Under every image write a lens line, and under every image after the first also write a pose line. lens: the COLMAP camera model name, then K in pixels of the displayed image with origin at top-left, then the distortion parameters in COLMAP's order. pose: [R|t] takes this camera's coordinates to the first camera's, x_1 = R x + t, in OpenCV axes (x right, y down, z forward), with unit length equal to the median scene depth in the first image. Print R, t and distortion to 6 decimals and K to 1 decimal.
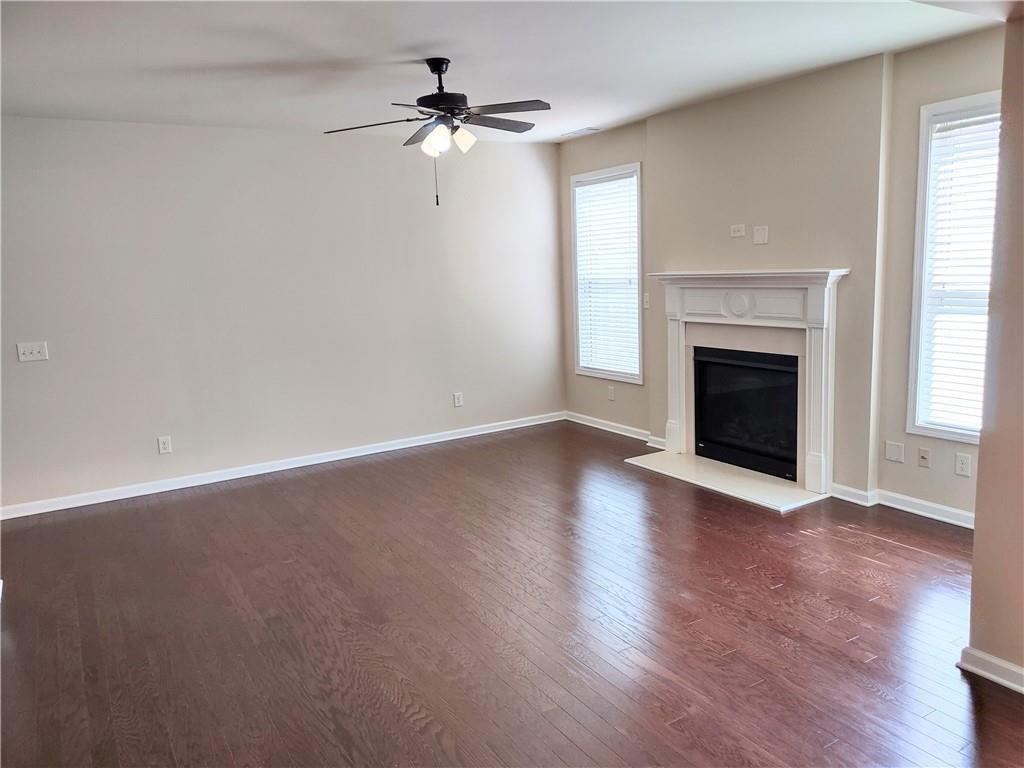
lens RADIAL K [[757.9, 0, 516.1], [0, 757.9, 385.6], [0, 0, 1]] dist [0.073776, -0.136762]
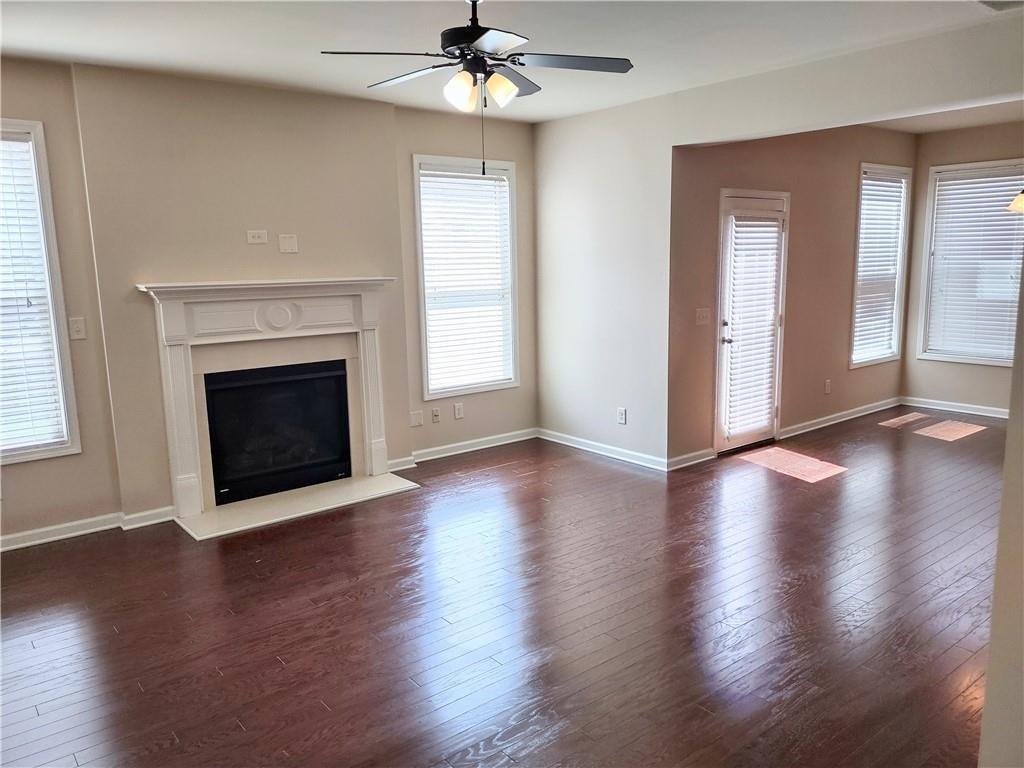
lens RADIAL K [[757.9, 0, 516.1], [0, 757.9, 385.6], [0, 0, 1]] dist [0.073776, -0.136762]
pose [[-0.149840, -0.121166, 0.981258, -0.688343], [0.180130, 0.972507, 0.147592, -0.112000], [-0.972163, 0.198869, -0.123894, 0.869929]]
